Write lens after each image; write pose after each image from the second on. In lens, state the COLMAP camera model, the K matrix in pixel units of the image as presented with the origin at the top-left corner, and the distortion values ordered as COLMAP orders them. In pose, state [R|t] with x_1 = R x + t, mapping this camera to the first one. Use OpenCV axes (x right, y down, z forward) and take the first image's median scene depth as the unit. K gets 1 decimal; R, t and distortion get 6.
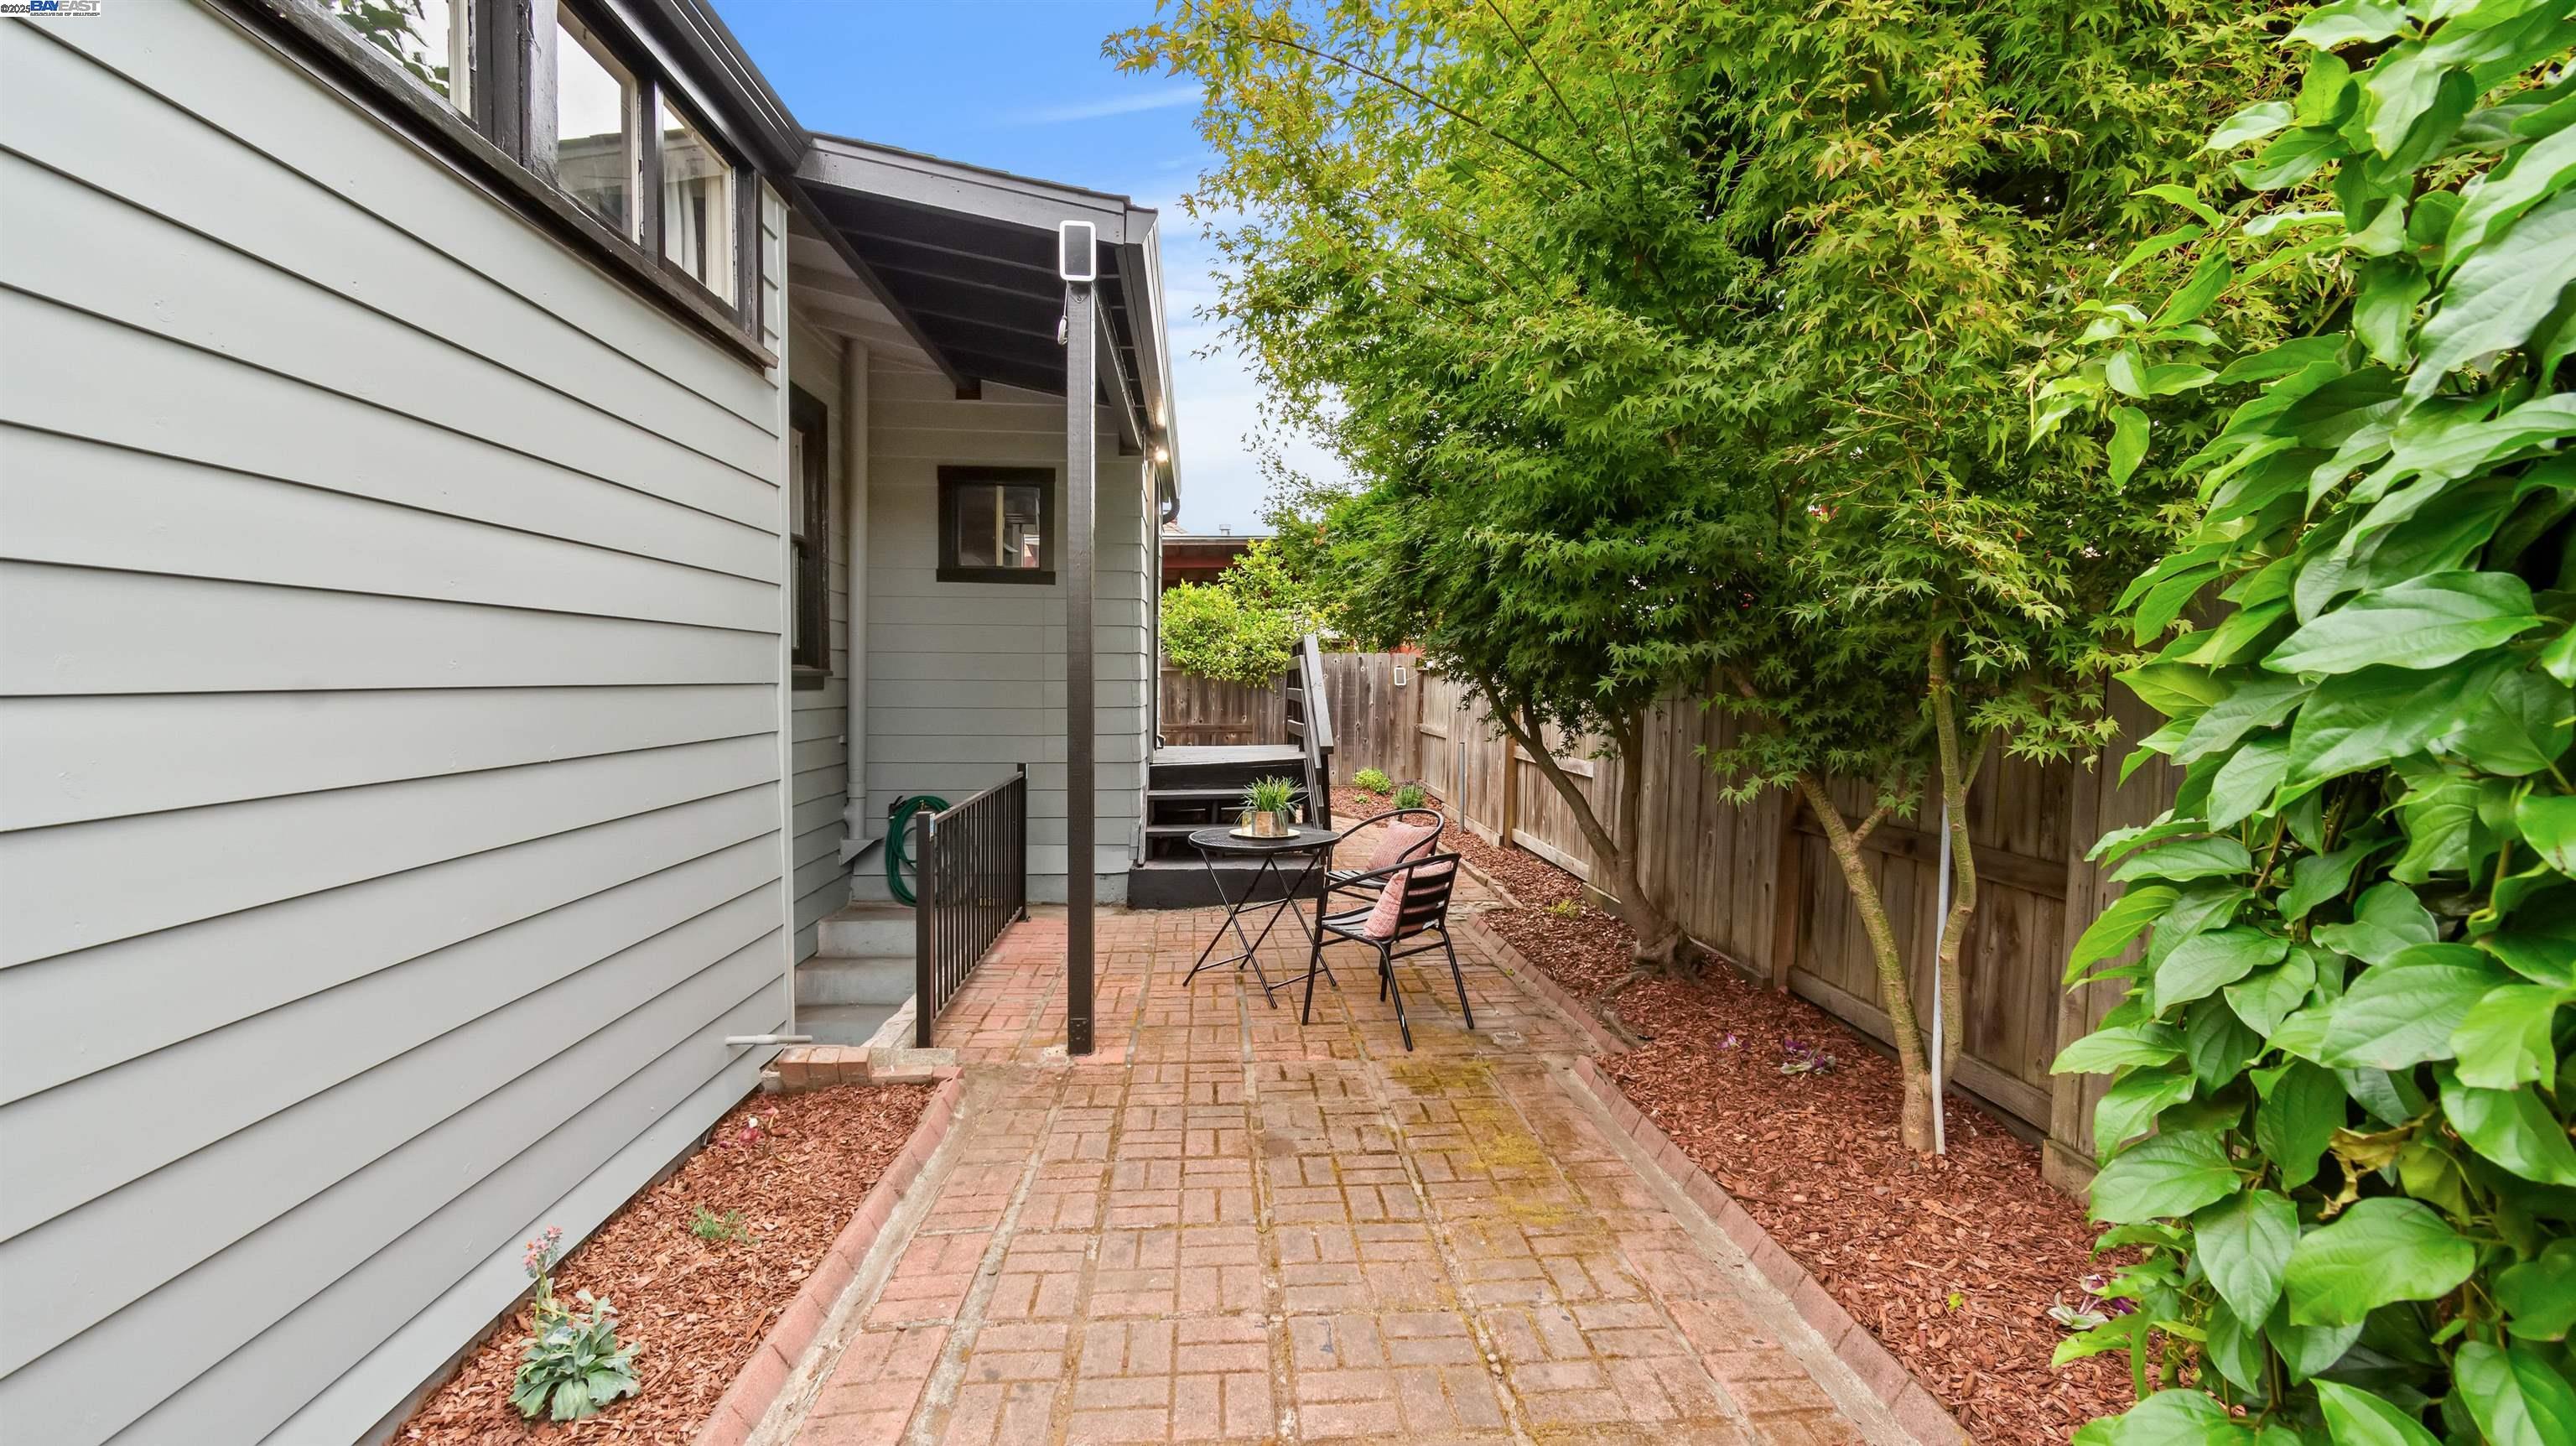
lens RADIAL K [[1158.6, 0, 1288.0], [0, 1158.6, 723.0], [0, 0, 1]] dist [-0.000071, -0.000151]
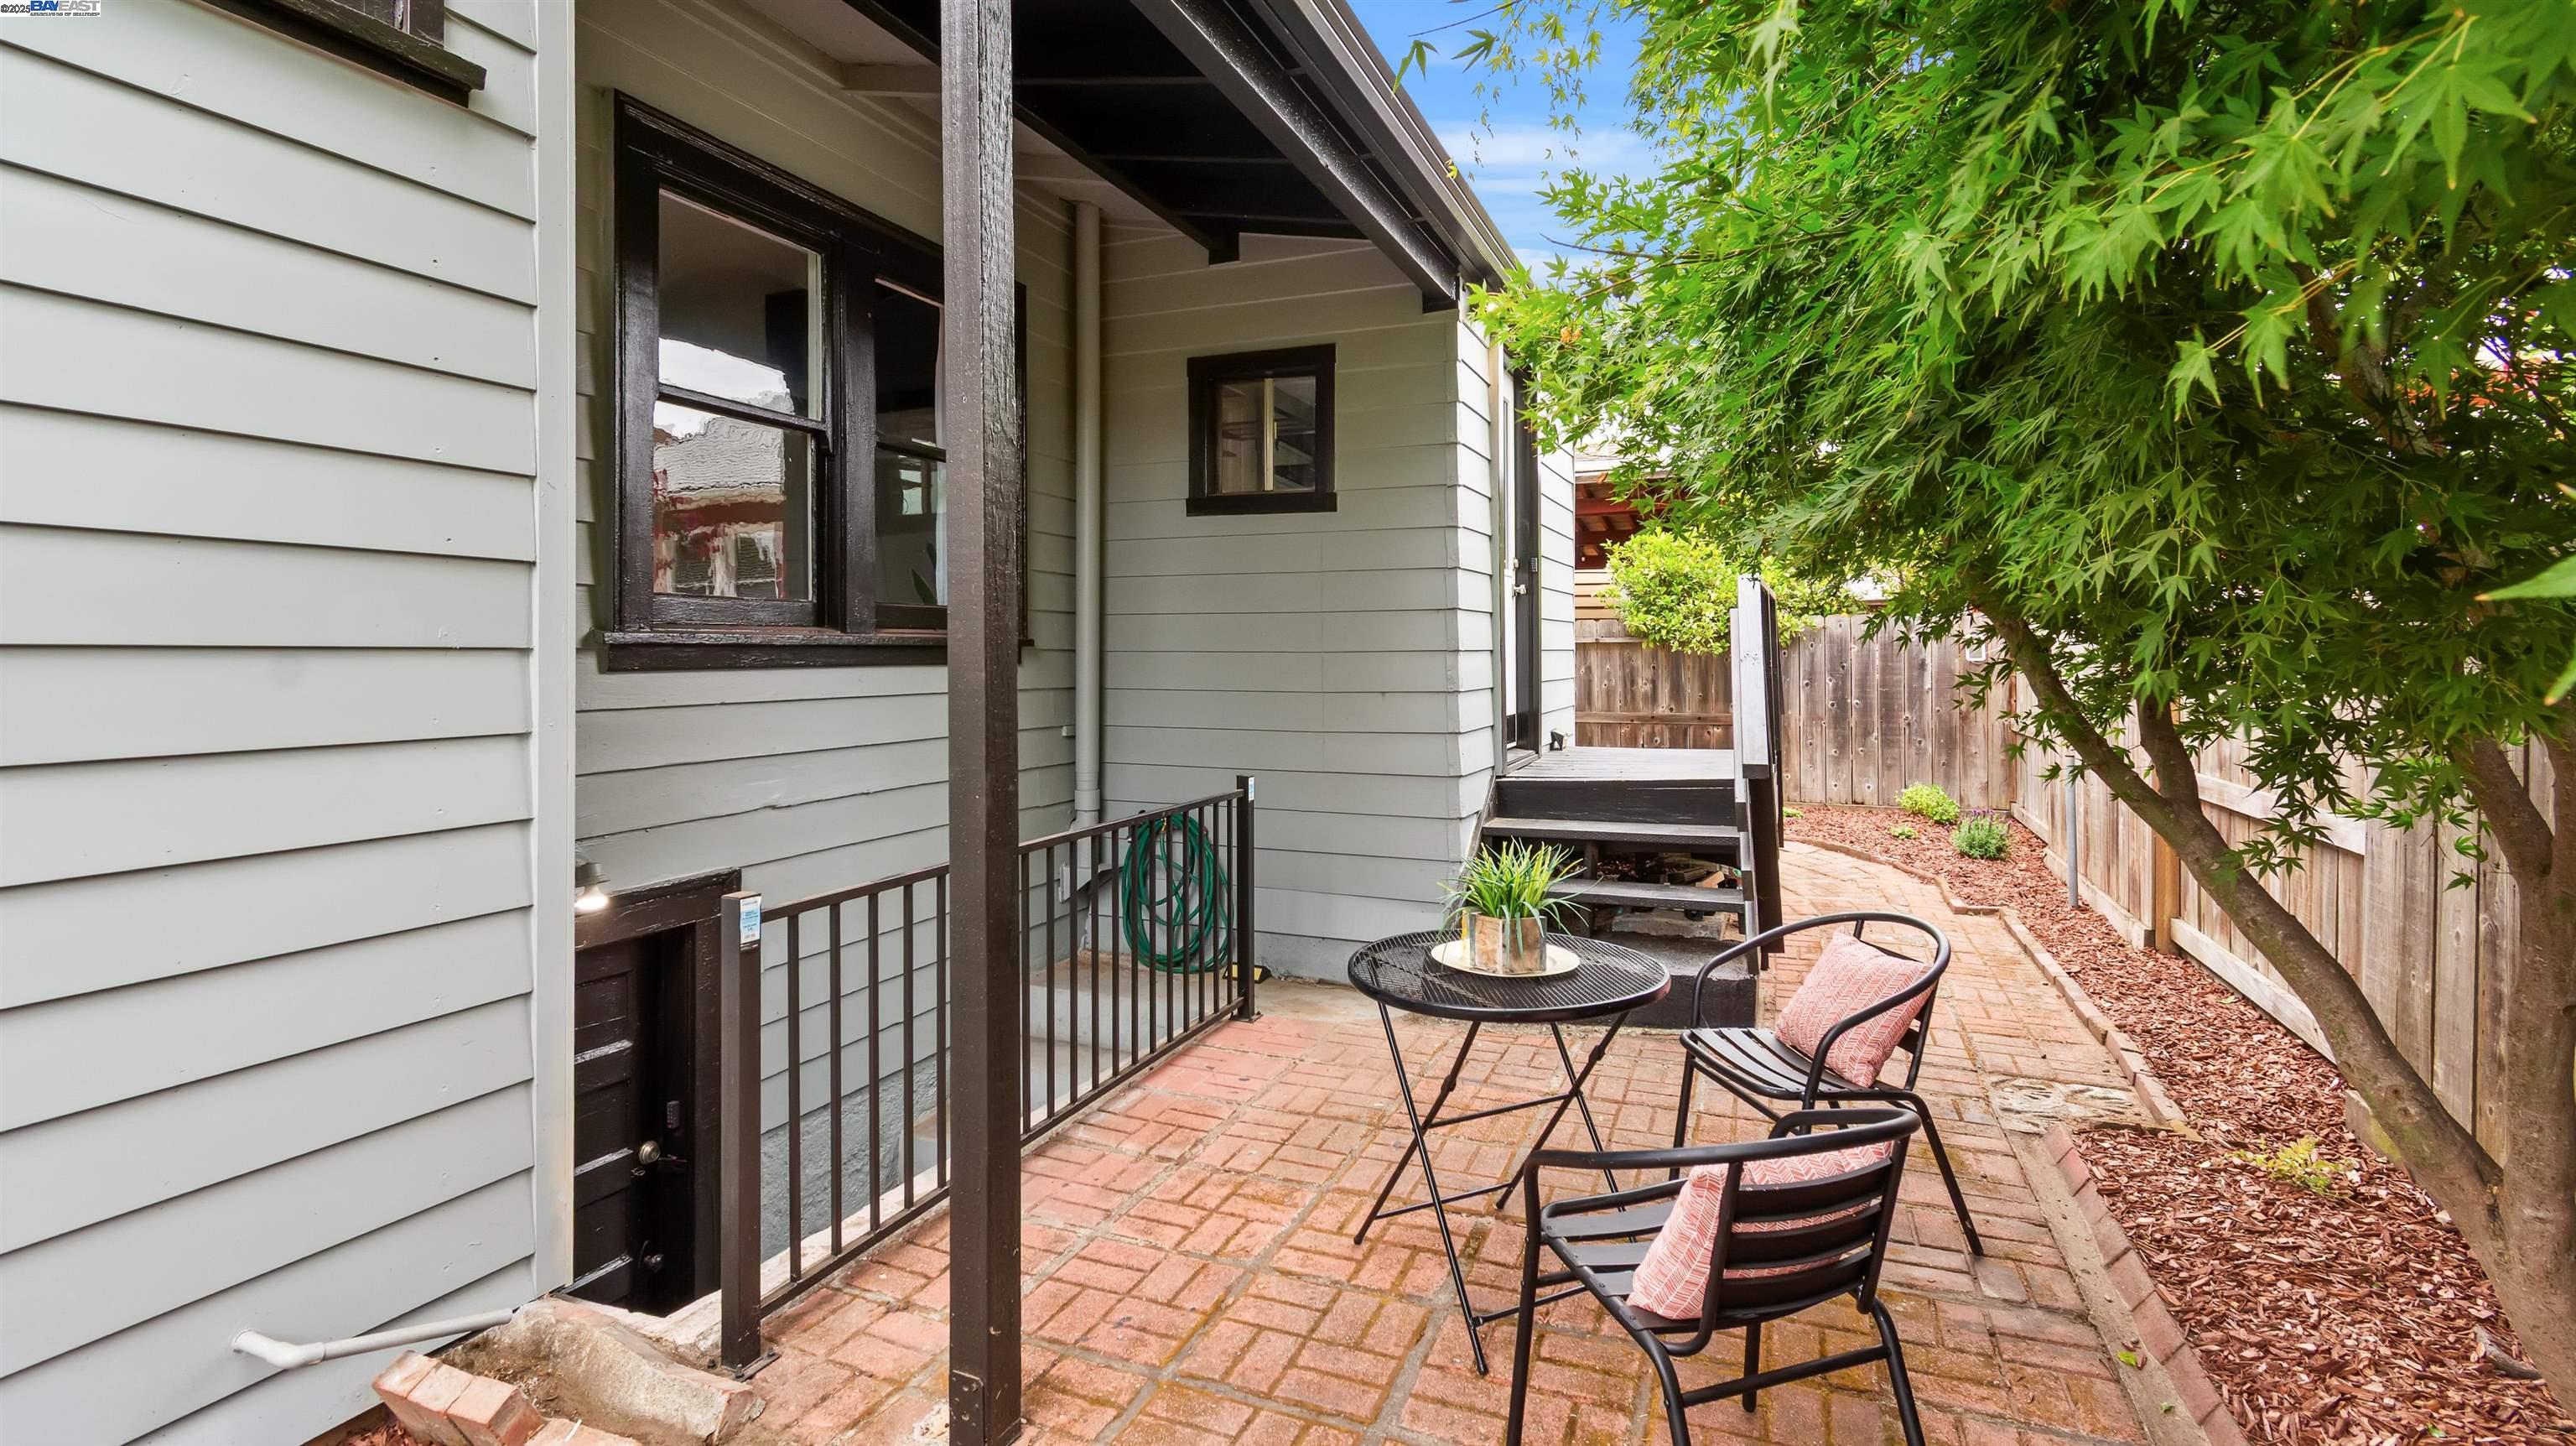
lens RADIAL K [[1193.6, 0, 1289.6], [0, 1193.6, 627.1], [0, 0, 1]] dist [0.001574, 0.000310]
pose [[0.894849, -0.014103, -0.446146, 0.089867], [-0.014225, 0.998092, -0.060081, -0.008448], [0.446142, 0.060109, 0.892941, 0.363956]]
